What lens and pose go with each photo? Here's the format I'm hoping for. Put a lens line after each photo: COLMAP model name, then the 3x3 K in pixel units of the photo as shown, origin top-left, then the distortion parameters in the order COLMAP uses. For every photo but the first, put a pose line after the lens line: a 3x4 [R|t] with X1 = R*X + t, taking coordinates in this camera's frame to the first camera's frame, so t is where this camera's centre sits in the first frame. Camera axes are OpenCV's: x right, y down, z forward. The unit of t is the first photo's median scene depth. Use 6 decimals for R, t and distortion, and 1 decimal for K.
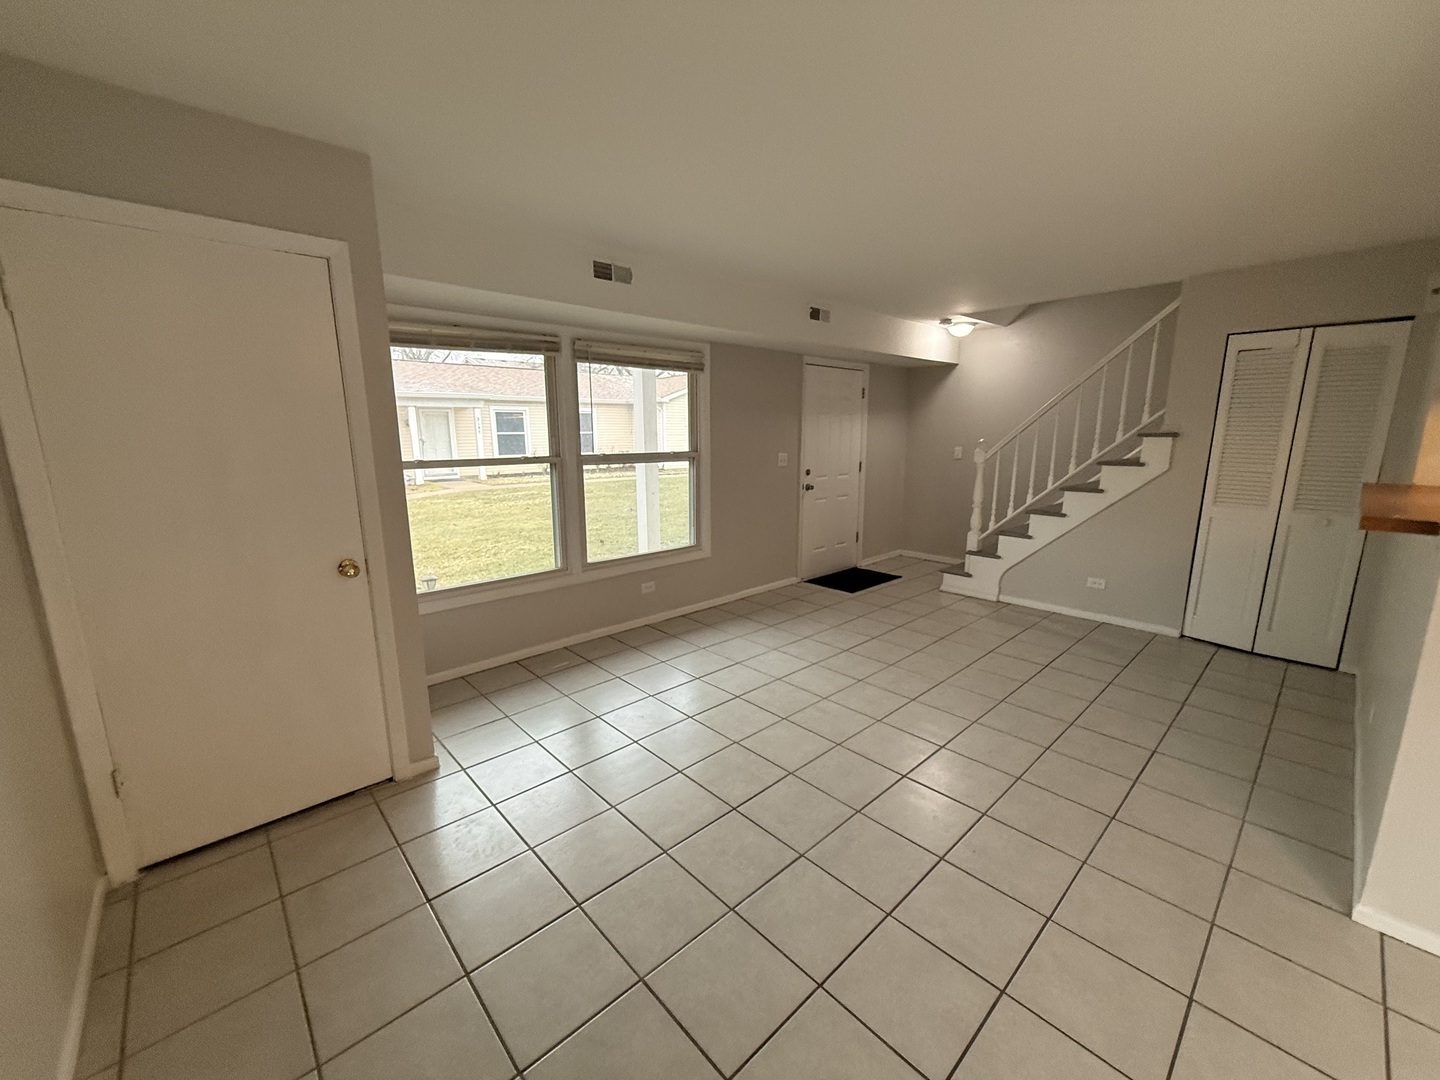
lens RADIAL K [[575.0, 0, 721.8], [0, 575.0, 541.1], [0, 0, 1]] dist [0.000778, -0.000174]
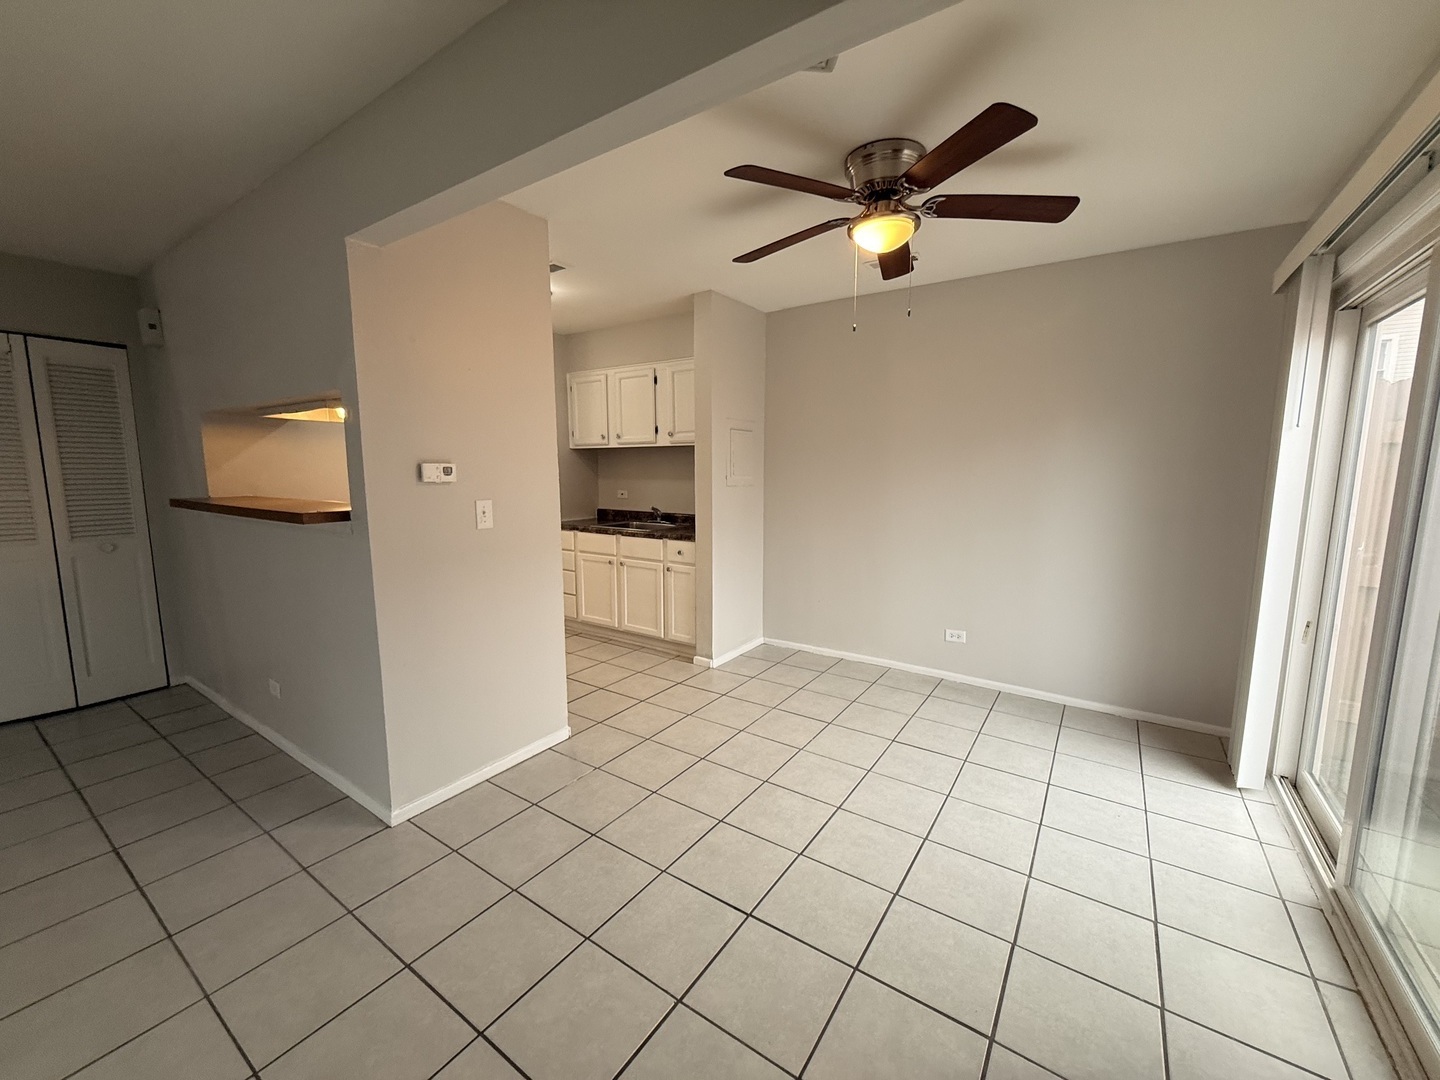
lens RADIAL K [[575.0, 0, 721.8], [0, 575.0, 541.1], [0, 0, 1]] dist [0.000778, -0.000174]
pose [[-0.226429, -0.125312, 0.965933, -0.089668], [0.189381, 0.967101, 0.169857, -0.010476], [-0.955439, 0.221390, -0.195248, 0.183047]]
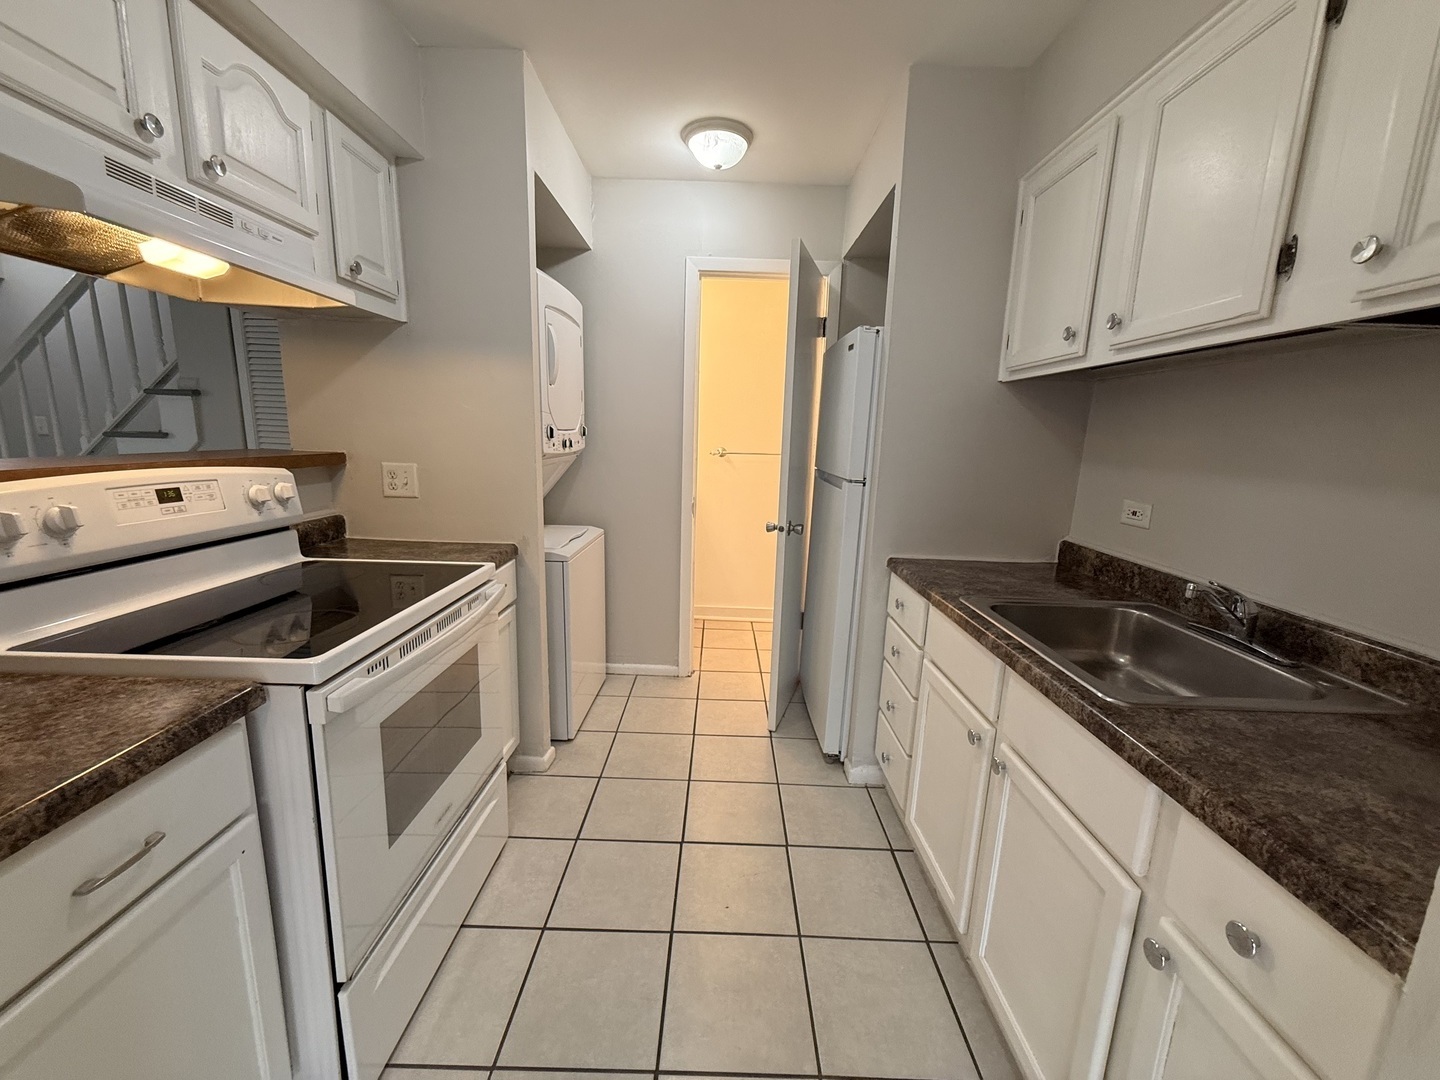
lens RADIAL K [[579.4, 0, 720.9], [0, 579.4, 529.3], [0, 0, 1]] dist [0.016427, -0.000041]
pose [[0.679766, -0.100176, 0.726556, 0.664826], [0.110010, 0.993348, 0.034035, 0.026439], [-0.725132, 0.056793, 0.686264, 0.050485]]
